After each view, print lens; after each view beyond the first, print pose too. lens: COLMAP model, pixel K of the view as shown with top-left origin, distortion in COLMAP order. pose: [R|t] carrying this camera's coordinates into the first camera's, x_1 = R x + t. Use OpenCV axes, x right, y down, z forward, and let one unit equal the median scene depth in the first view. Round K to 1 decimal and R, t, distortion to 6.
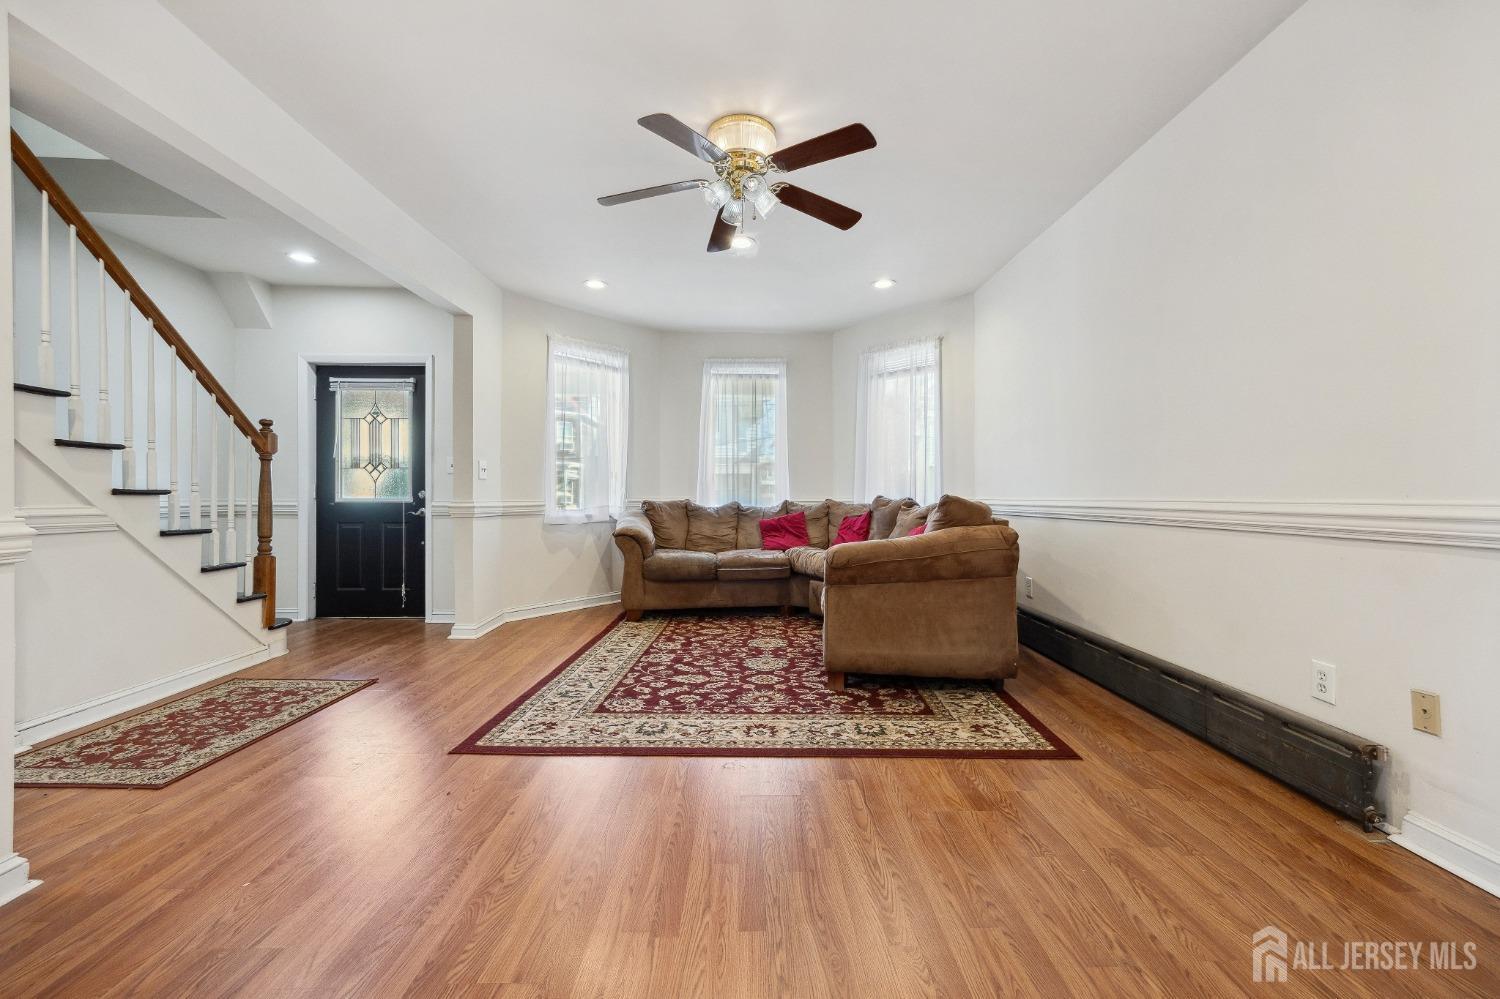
lens RADIAL K [[605.3, 0, 747.8], [0, 605.3, 497.3], [0, 0, 1]] dist [0.000056, -0.000056]
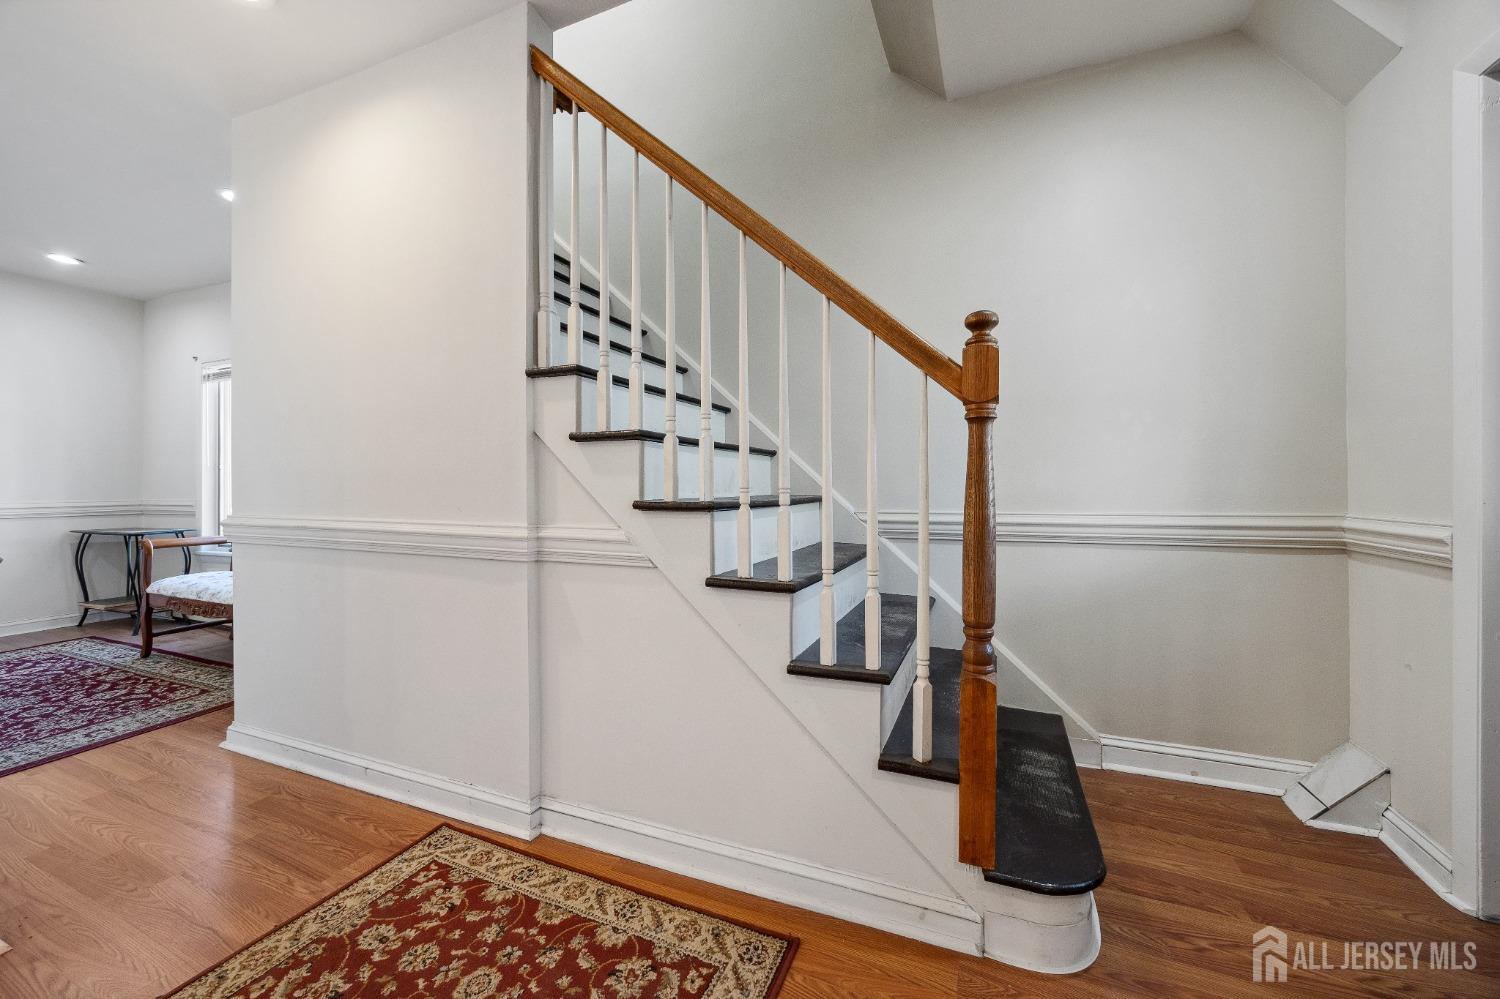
lens RADIAL K [[577.3, 0, 748.7], [0, 577.3, 491.7], [0, 0, 1]] dist [-0.000316, -0.000019]
pose [[-0.395696, 0.002774, -0.918378, -0.497691], [0.003321, 0.999993, 0.001589, -0.022401], [0.918376, -0.002421, -0.395702, 1.235669]]
